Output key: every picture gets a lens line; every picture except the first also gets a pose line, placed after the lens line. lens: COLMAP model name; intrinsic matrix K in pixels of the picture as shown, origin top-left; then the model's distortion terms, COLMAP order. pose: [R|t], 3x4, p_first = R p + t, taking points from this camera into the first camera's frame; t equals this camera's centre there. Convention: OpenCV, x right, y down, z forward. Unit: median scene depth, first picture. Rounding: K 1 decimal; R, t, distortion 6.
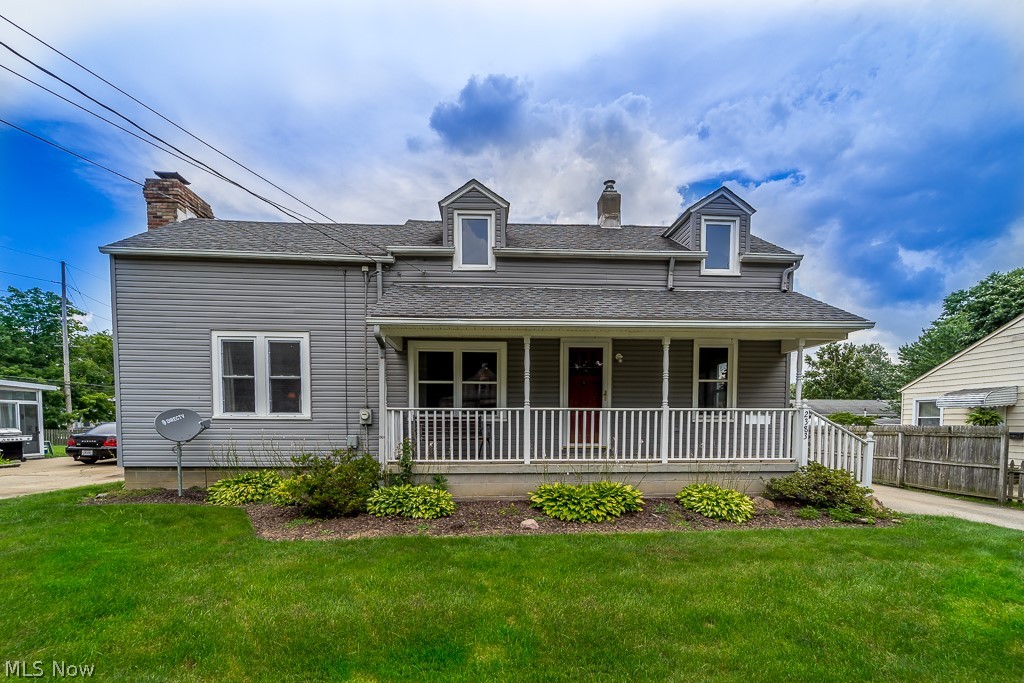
lens RADIAL K [[437.5, 0, 512.0], [0, 437.5, 438.4], [0, 0, 1]] dist [0.000973, 0.000082]
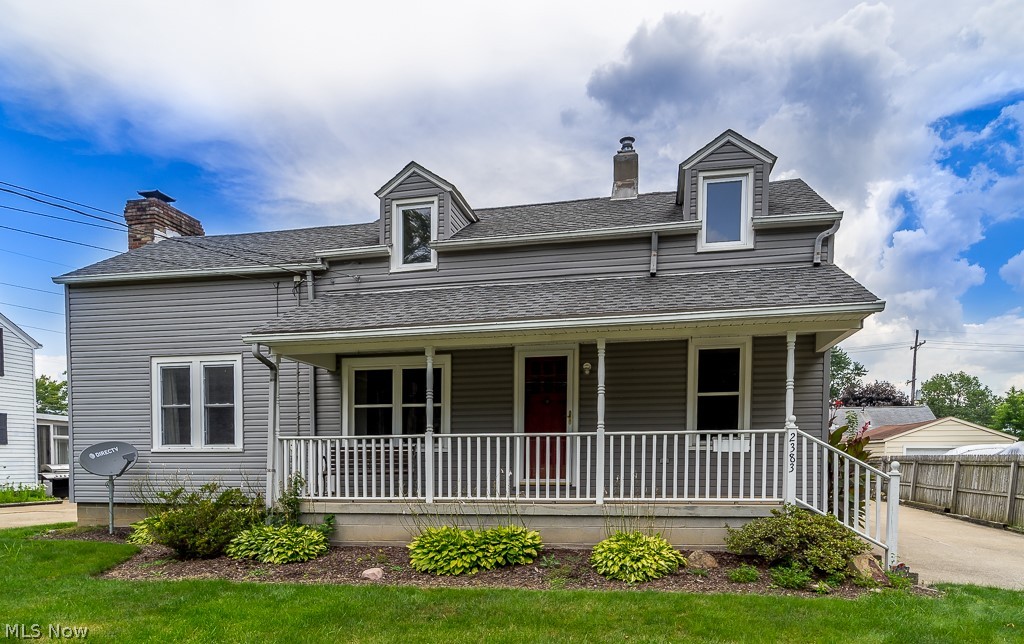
lens RADIAL K [[554.2, 0, 558.9], [0, 554.2, 469.9], [0, 0, 1]] dist [0.000010, 0.000471]
pose [[0.976412, -0.002619, -0.215901, 0.410352], [0.002122, 0.999995, -0.002531, -0.000723], [0.215906, 0.002013, 0.976412, 0.028488]]
